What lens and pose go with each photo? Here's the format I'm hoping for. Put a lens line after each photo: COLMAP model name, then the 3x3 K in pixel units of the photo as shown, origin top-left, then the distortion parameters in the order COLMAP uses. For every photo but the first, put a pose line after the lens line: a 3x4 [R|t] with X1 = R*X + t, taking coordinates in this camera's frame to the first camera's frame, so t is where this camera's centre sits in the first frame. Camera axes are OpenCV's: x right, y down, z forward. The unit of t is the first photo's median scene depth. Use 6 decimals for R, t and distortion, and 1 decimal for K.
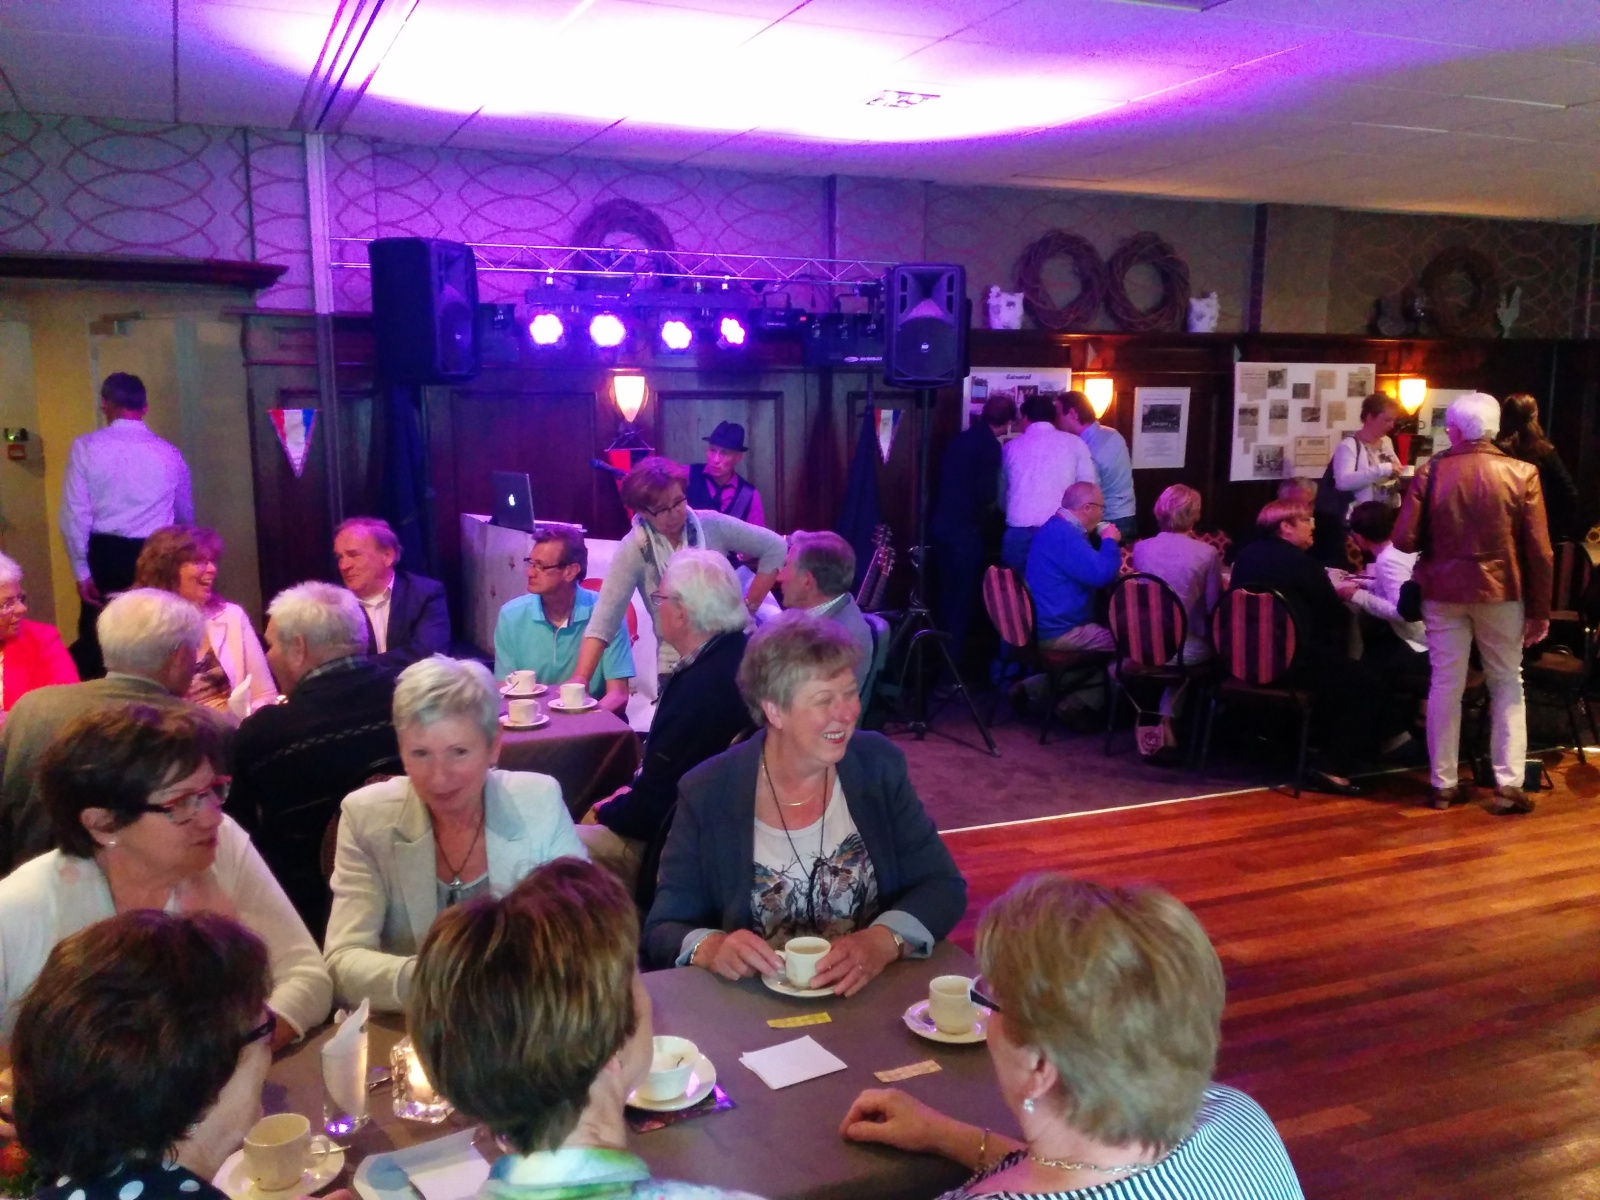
lens RADIAL K [[1423.9, 0, 800.0], [0, 1423.9, 600.0], [0, 0, 1]] dist [0.102118, -0.165996]
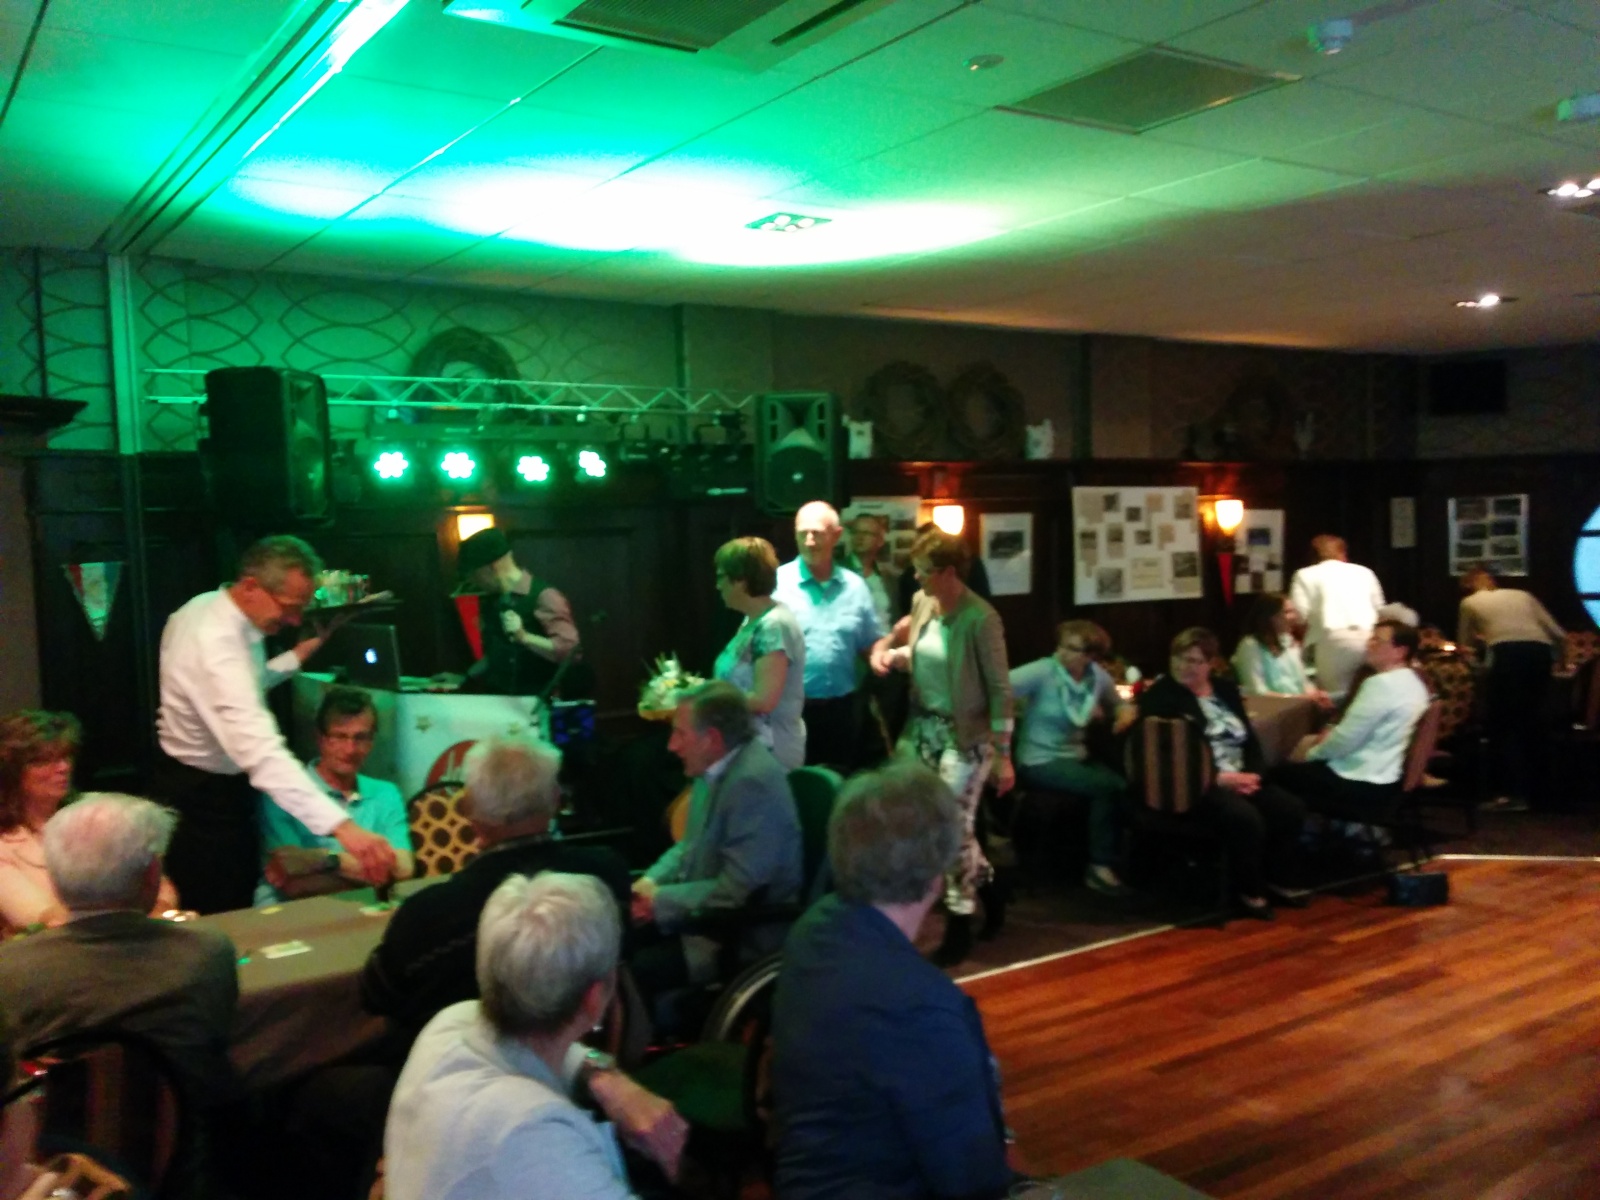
lens RADIAL K [[1423.9, 0, 800.0], [0, 1423.9, 600.0], [0, 0, 1]] dist [0.102118, -0.165996]
pose [[0.983374, -0.035844, 0.178021, -0.082790], [0.052057, 0.994825, -0.087250, -0.010902], [-0.173973, 0.095066, 0.980151, 0.067148]]
